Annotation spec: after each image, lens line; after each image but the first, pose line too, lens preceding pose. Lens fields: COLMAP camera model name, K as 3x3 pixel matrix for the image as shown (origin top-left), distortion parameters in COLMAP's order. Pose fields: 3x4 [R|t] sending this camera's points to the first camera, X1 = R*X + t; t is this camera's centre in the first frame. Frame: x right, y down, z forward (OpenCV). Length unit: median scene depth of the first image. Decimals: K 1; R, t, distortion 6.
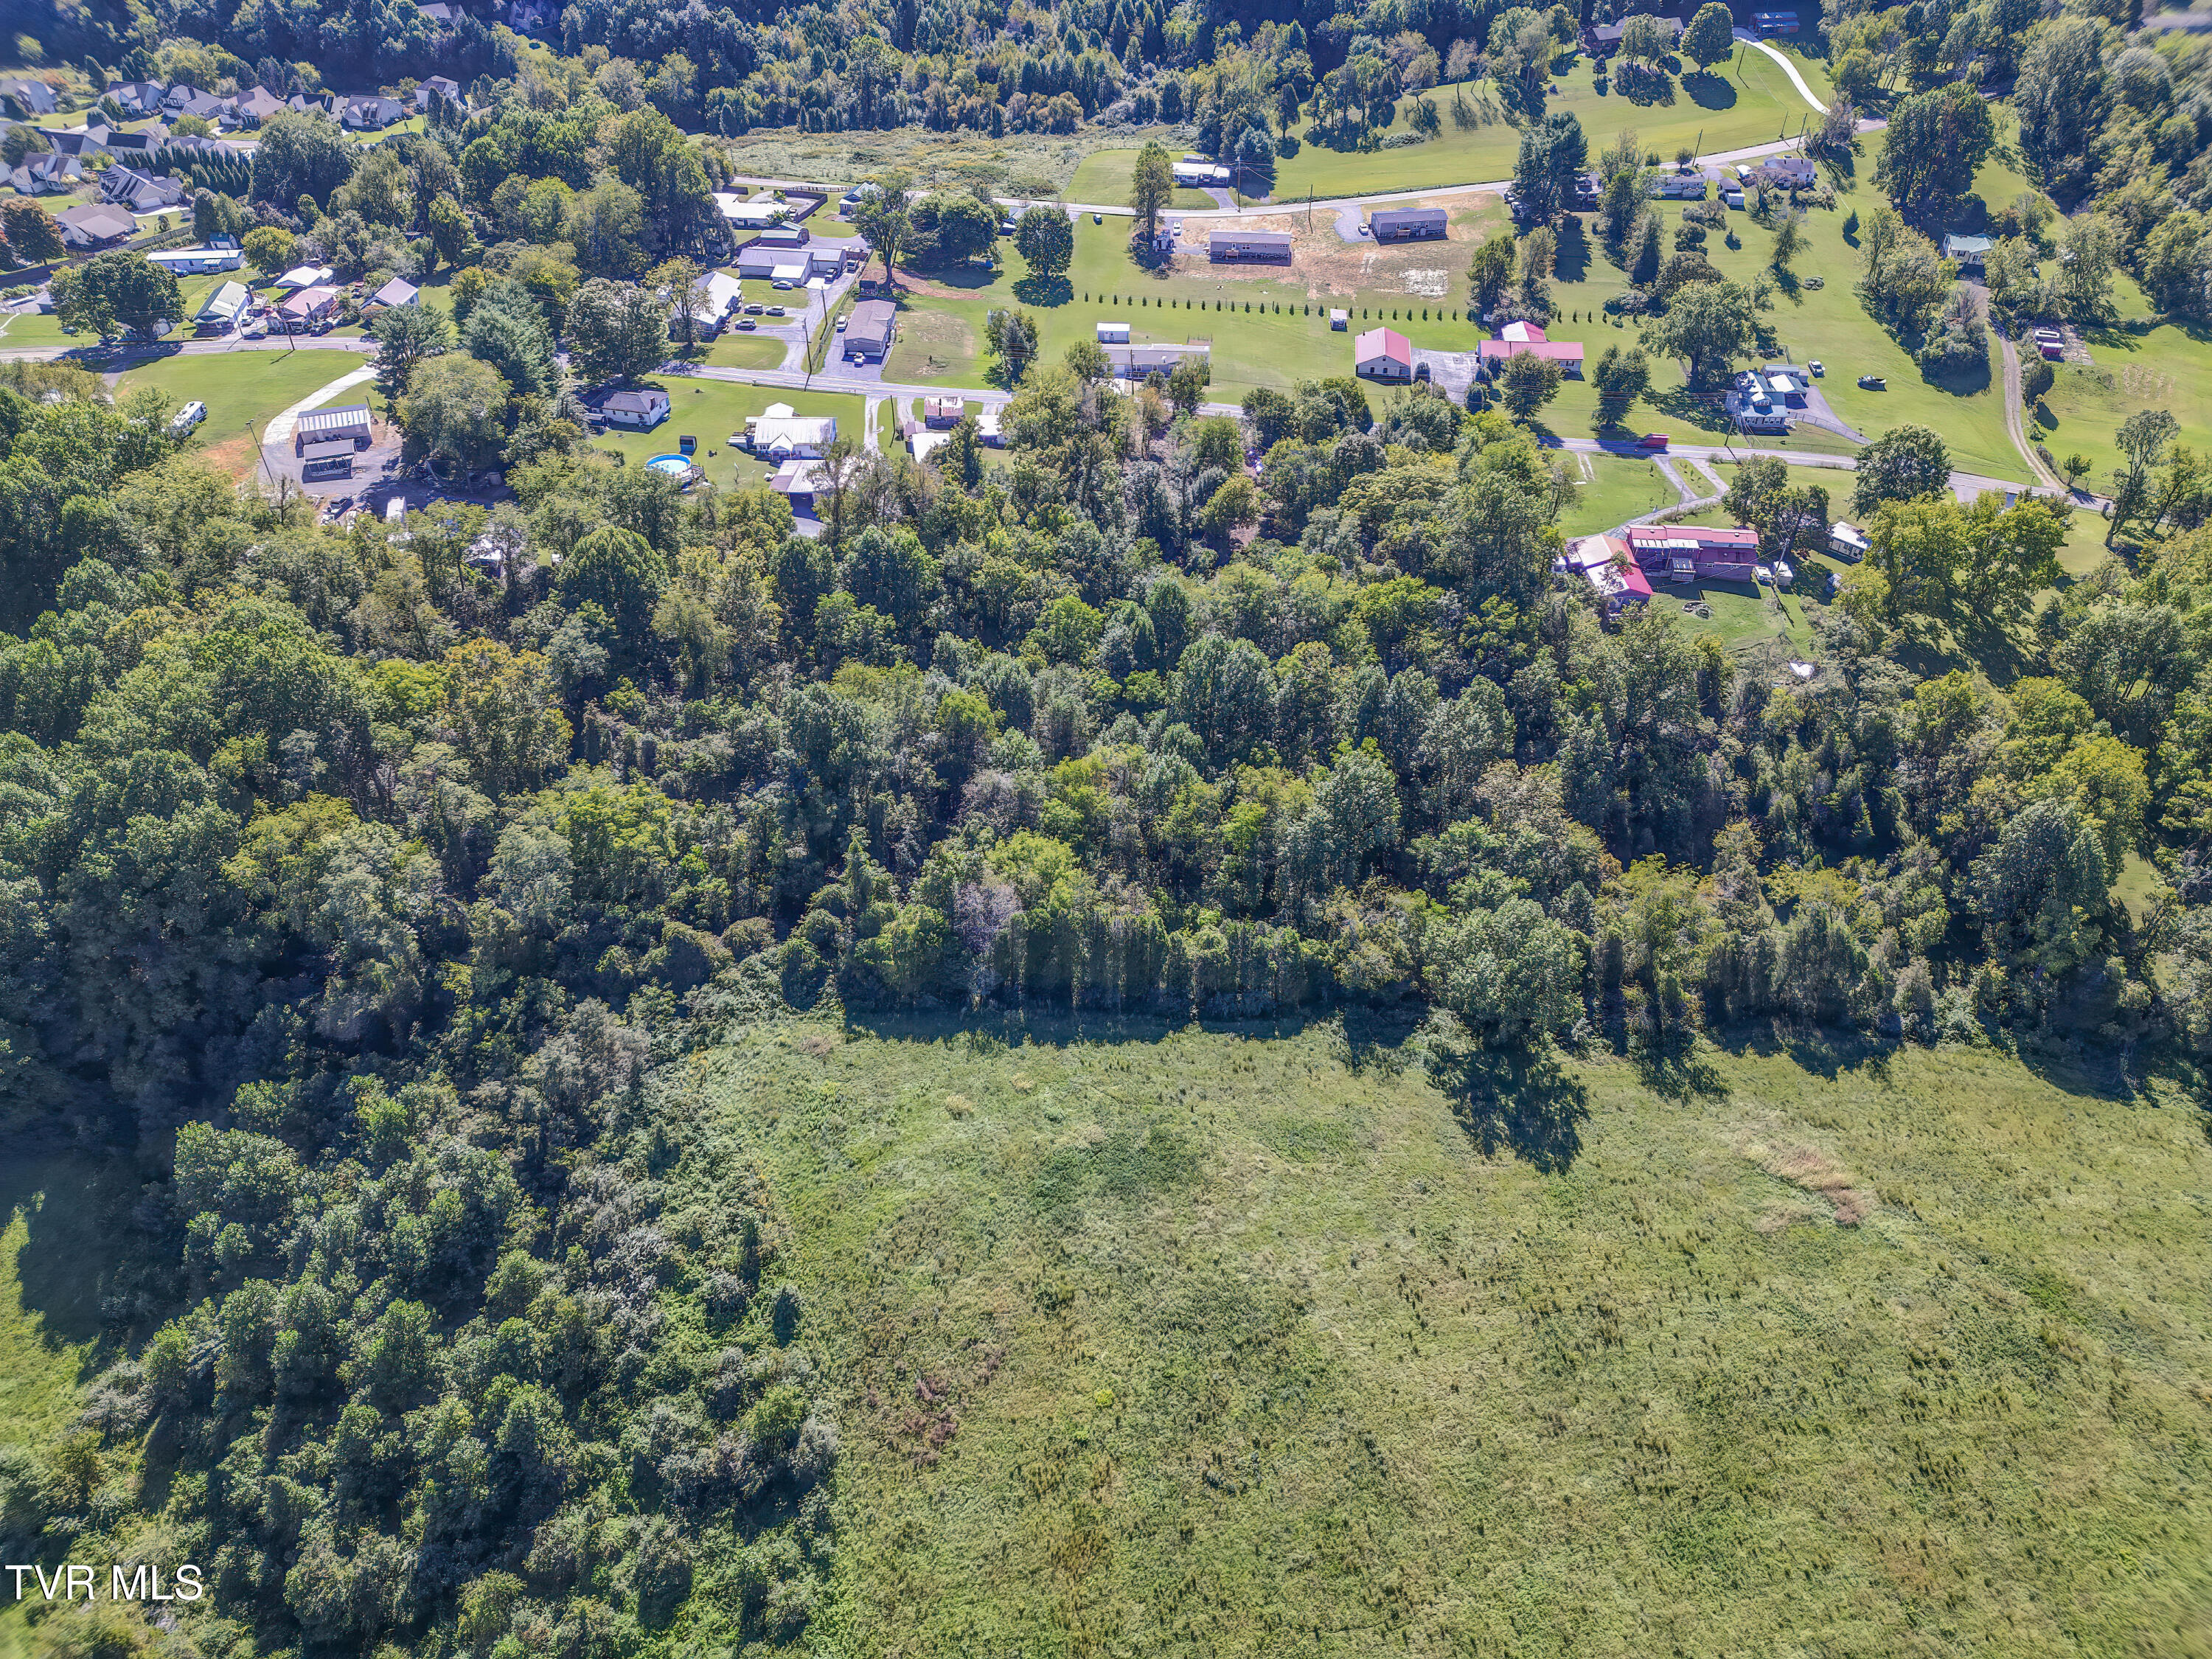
lens RADIAL K [[1532.0, 0, 1106.0], [0, 1532.0, 829.5], [0, 0, 1]] dist [0.037529, -0.000742]
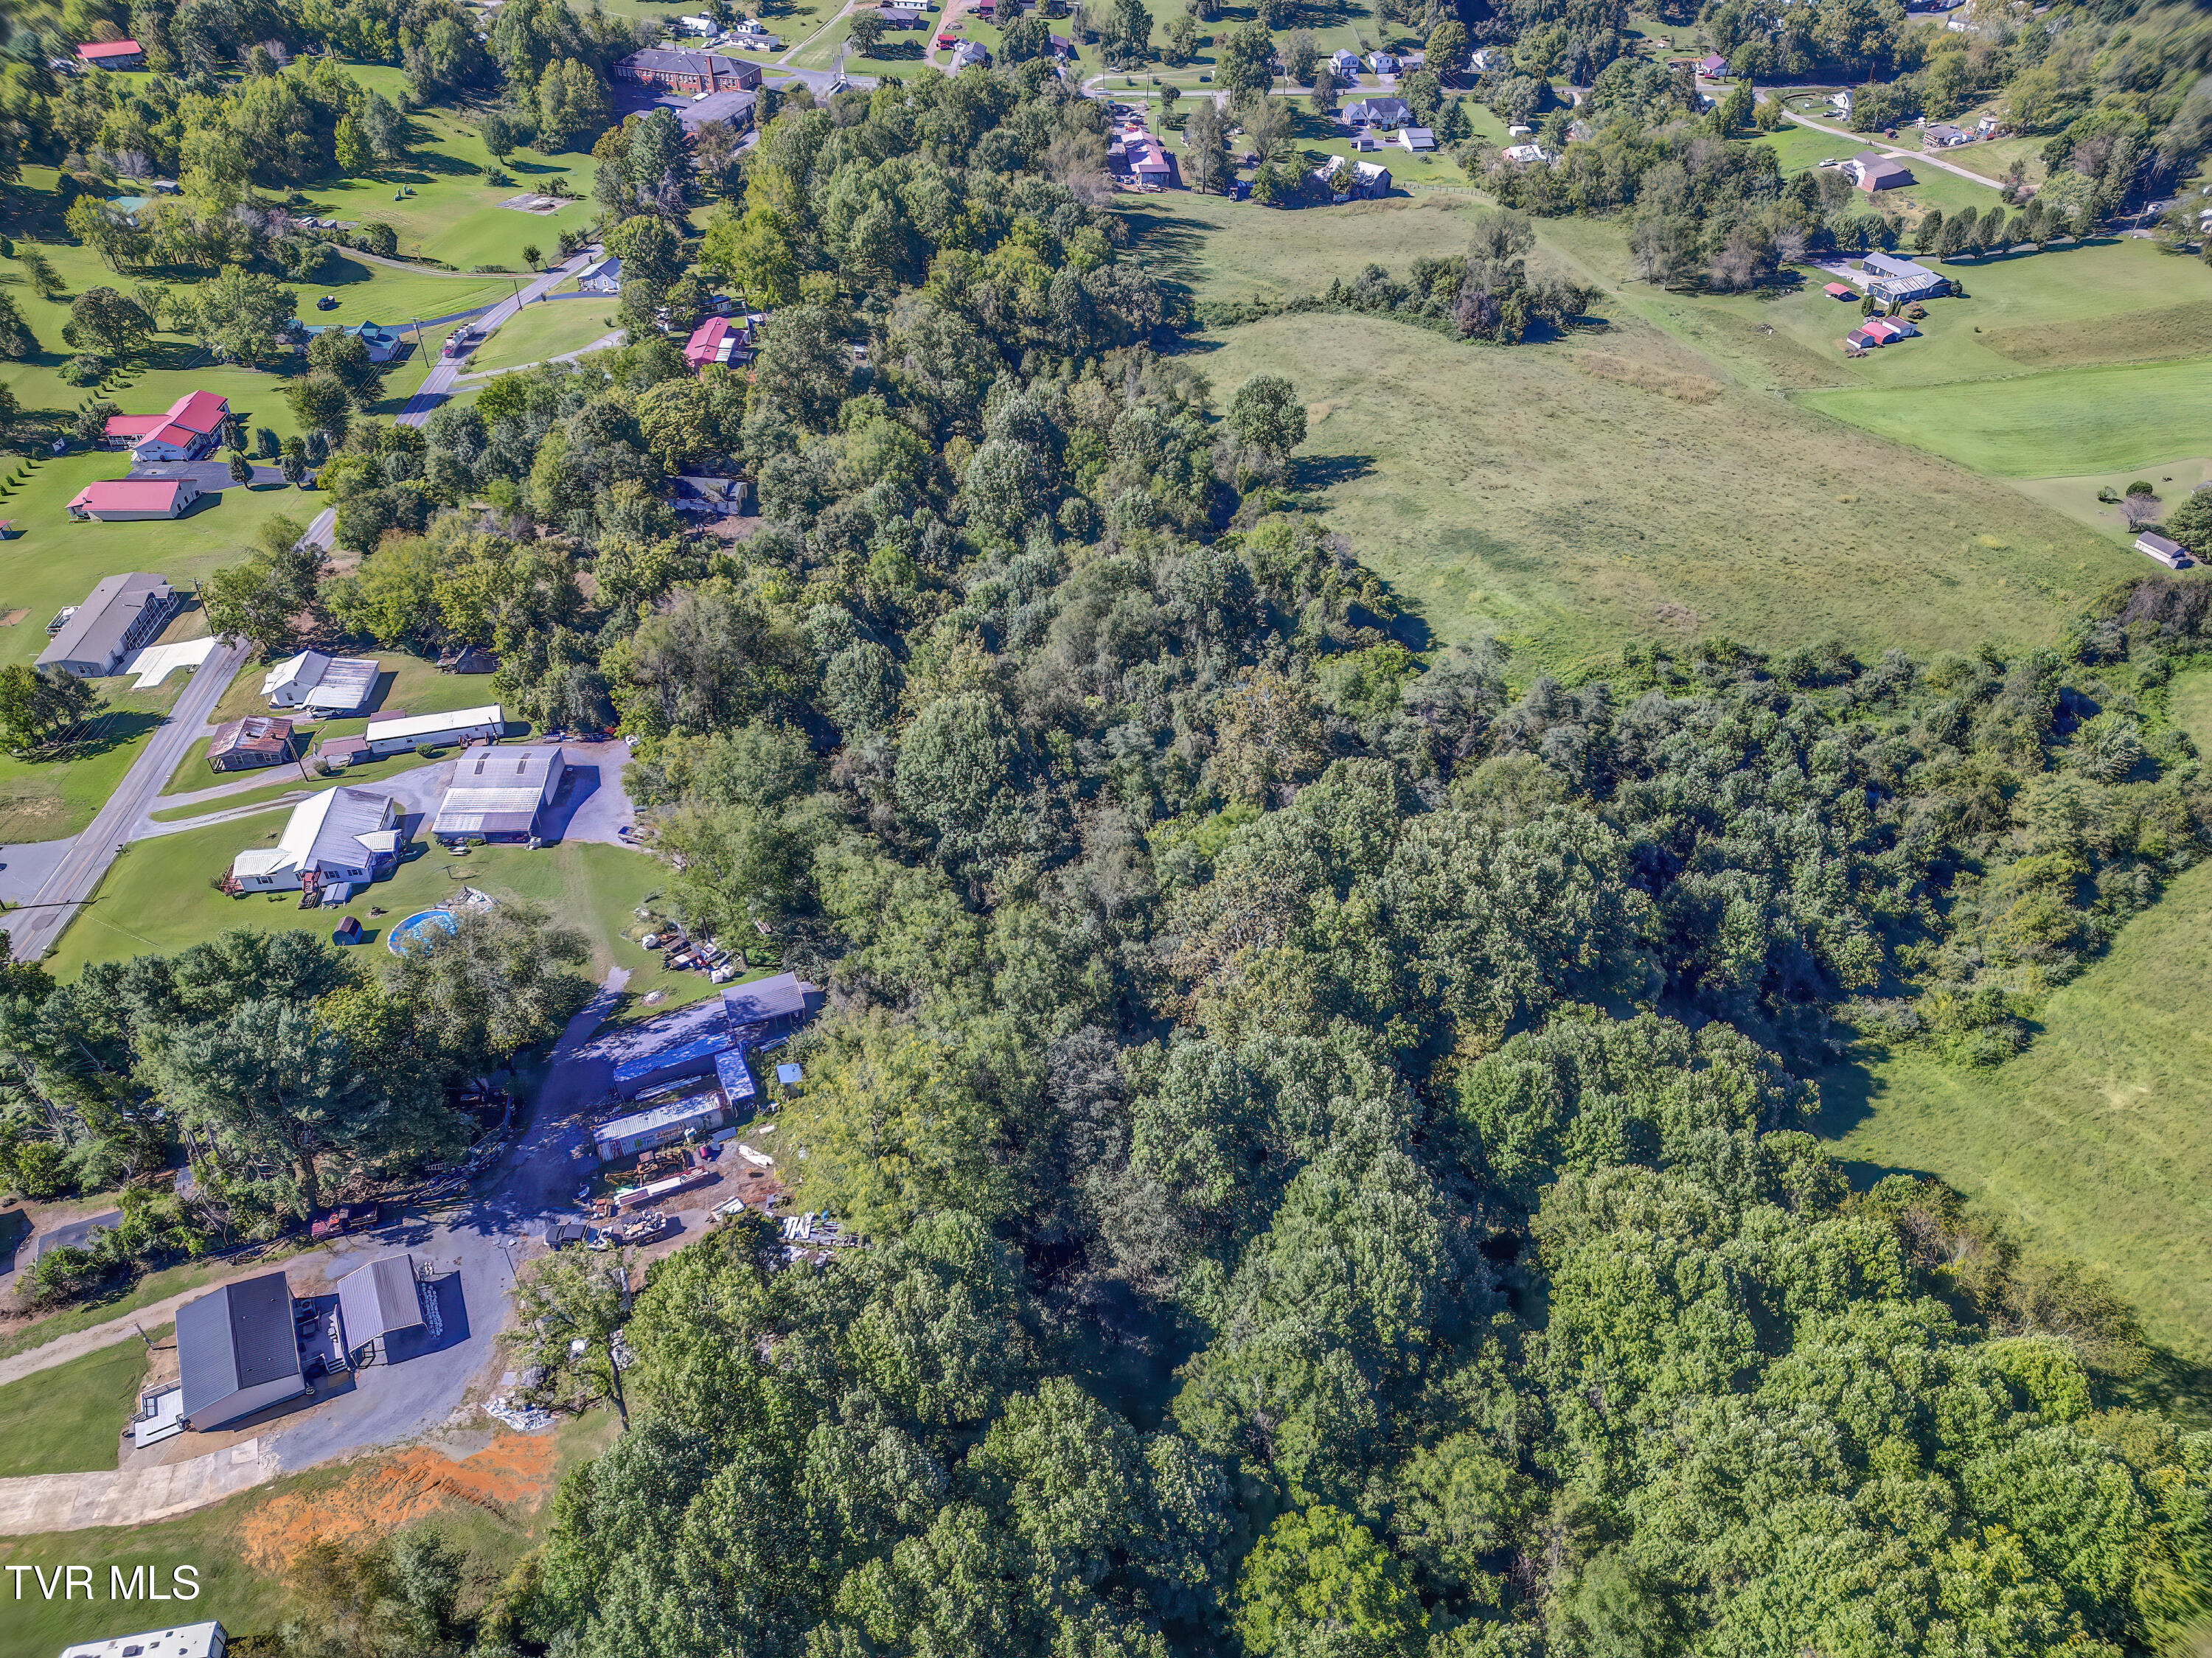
lens RADIAL K [[1539.4, 0, 1106.0], [0, 1539.4, 829.0], [0, 0, 1]] dist [0.022775, -0.004061]
pose [[-0.126280, -0.634969, 0.762146, -1.138505], [0.634077, 0.539189, 0.554276, -0.637189], [-0.762889, 0.553253, 0.334530, 0.805802]]
